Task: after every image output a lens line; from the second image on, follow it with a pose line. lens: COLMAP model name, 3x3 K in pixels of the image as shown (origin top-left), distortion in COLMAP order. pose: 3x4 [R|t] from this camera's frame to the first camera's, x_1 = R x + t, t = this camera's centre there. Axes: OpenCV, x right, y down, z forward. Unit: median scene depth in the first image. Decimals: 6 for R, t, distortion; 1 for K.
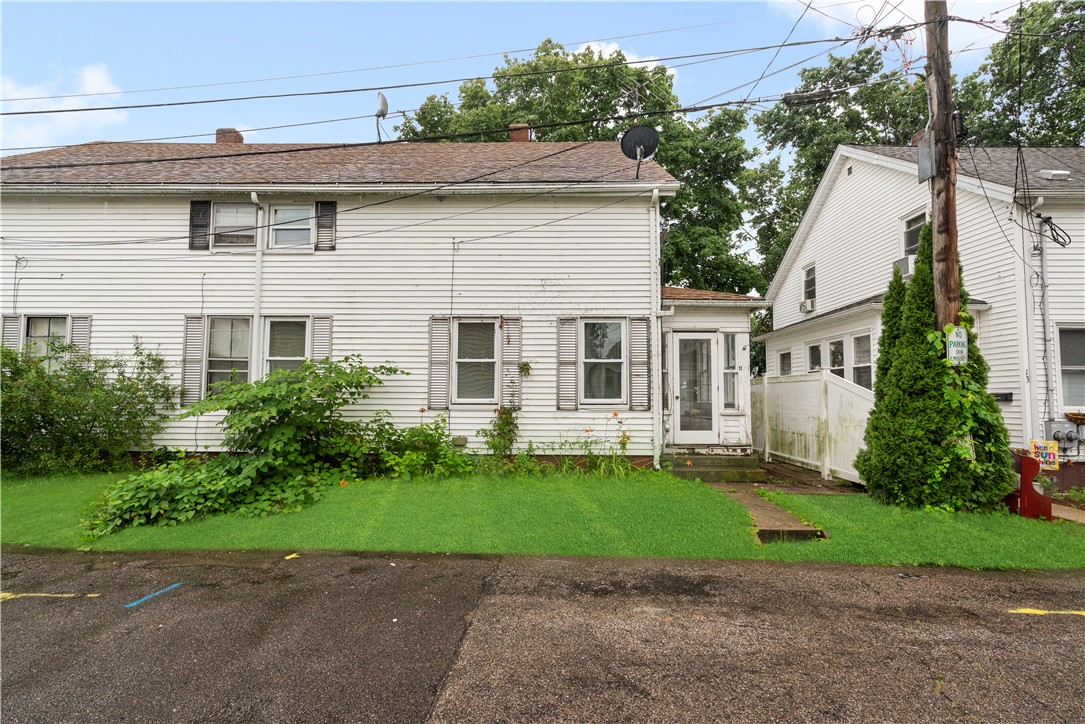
lens RADIAL K [[504.2, 0, 542.5], [0, 504.2, 362.0], [0, 0, 1]] dist [-0.017159, 0.000256]
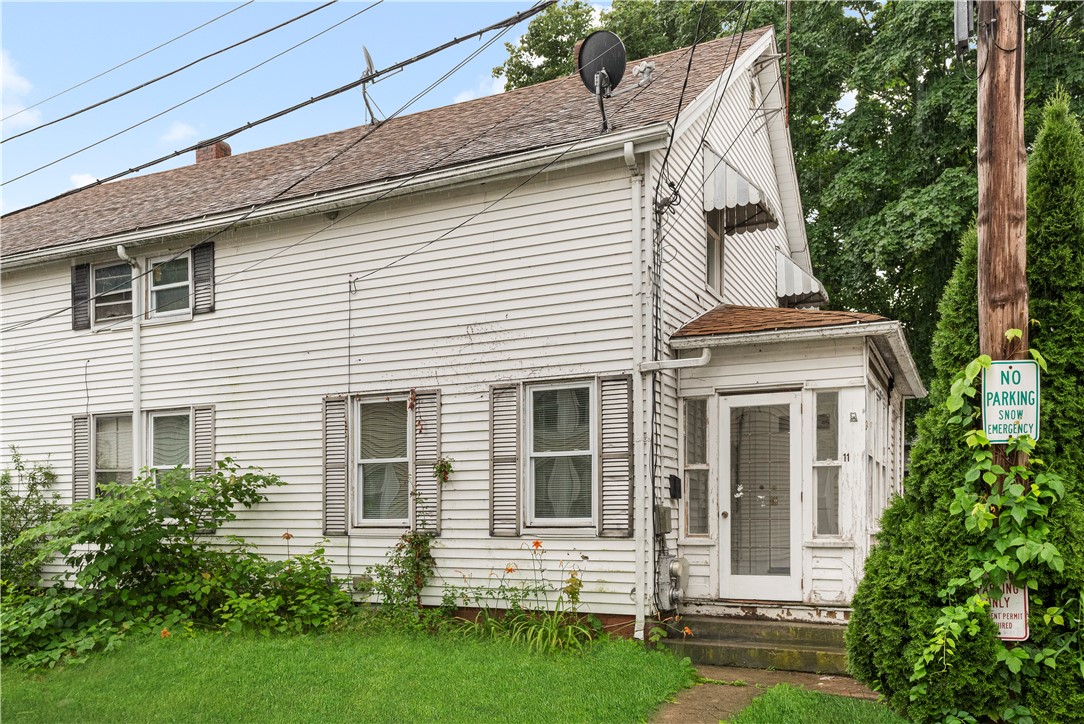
lens RADIAL K [[907.4, 0, 541.1], [0, 907.4, 514.7], [0, 0, 1]] dist [-0.006177, -0.007074]
pose [[0.903526, -0.008767, -0.428444, 0.555707], [0.037150, 0.997629, 0.057929, 0.006138], [0.426921, -0.068257, 0.901709, 0.022907]]
